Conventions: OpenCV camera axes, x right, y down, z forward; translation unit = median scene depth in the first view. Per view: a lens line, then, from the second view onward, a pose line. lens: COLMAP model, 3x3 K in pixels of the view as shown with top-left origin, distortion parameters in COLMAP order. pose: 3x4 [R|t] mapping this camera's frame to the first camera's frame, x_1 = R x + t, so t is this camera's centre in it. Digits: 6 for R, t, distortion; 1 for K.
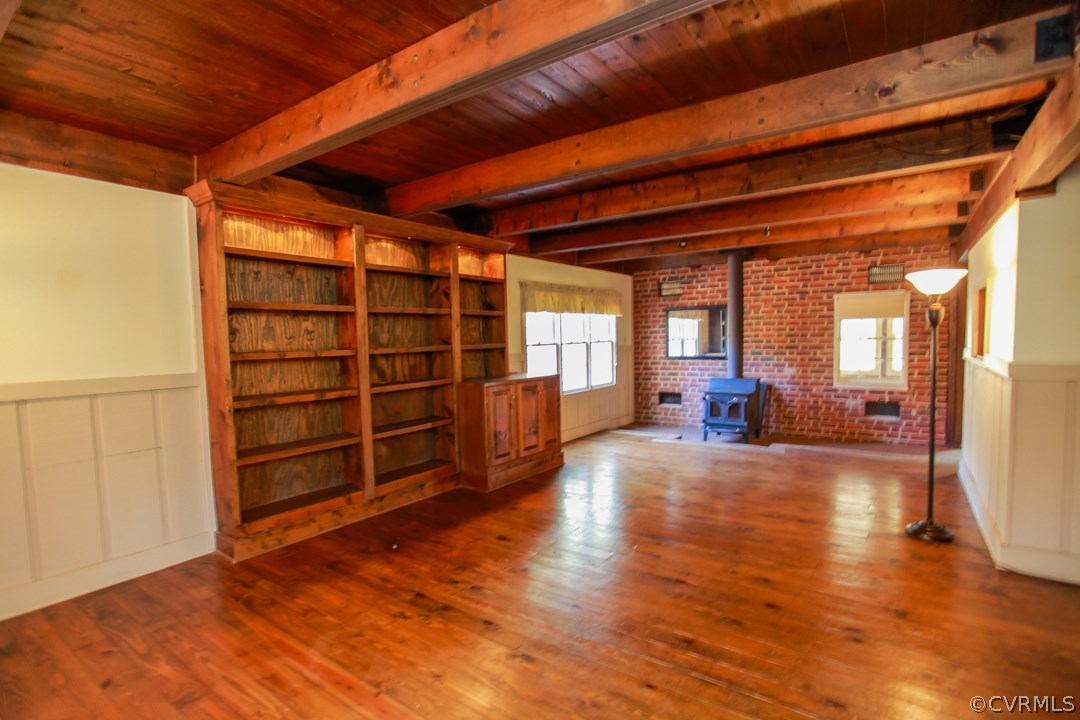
lens RADIAL K [[522.9, 0, 542.6], [0, 522.9, 369.7], [0, 0, 1]] dist [-0.056948, 0.021372]
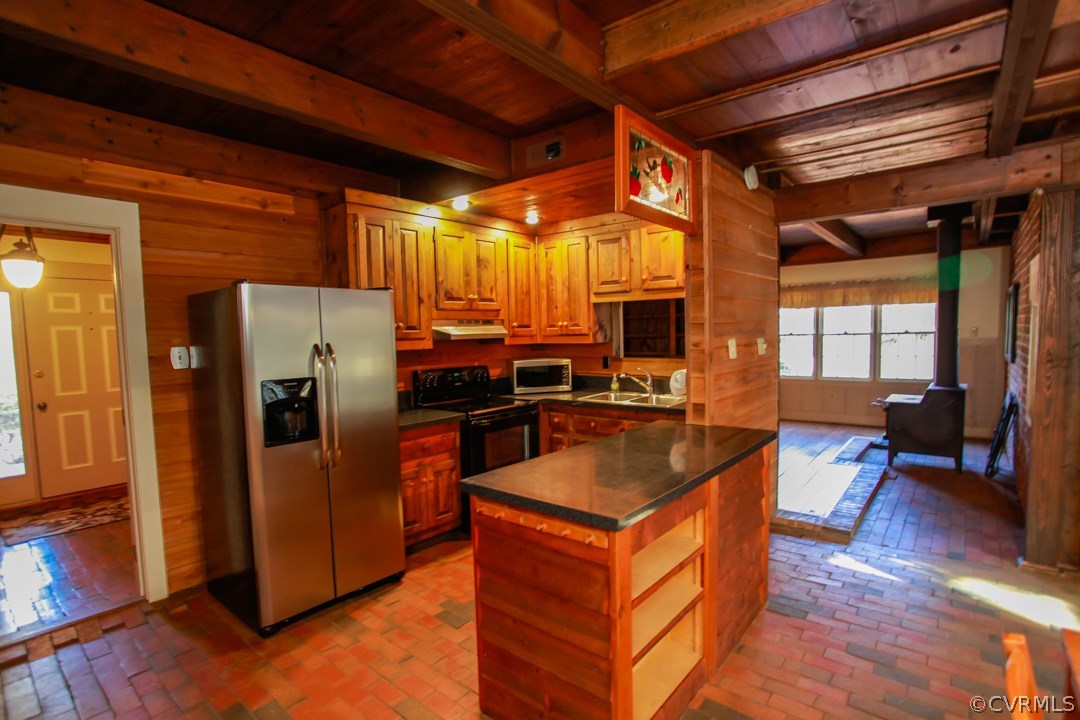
lens RADIAL K [[522.9, 0, 546.0], [0, 522.9, 367.9], [0, 0, 1]] dist [-0.056948, 0.021372]
pose [[-0.070946, 0.092159, -0.993214, 1.573171], [-0.041088, 0.994608, 0.095224, -0.078483], [0.996634, 0.047565, -0.066777, 0.651208]]
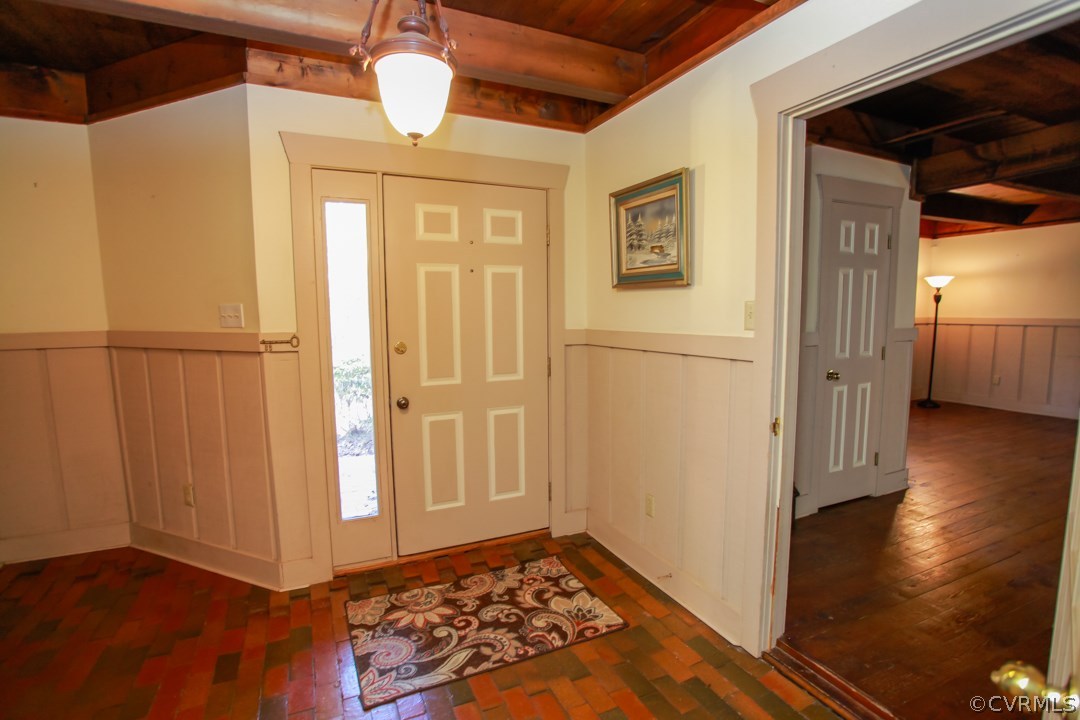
lens RADIAL K [[522.9, 0, 538.5], [0, 522.9, 370.7], [0, 0, 1]] dist [-0.056948, 0.021372]
pose [[-0.504423, 0.121747, -0.854830, 1.130572], [-0.035842, 0.986204, 0.161607, -0.012305], [0.862712, 0.112157, -0.493100, 0.075321]]
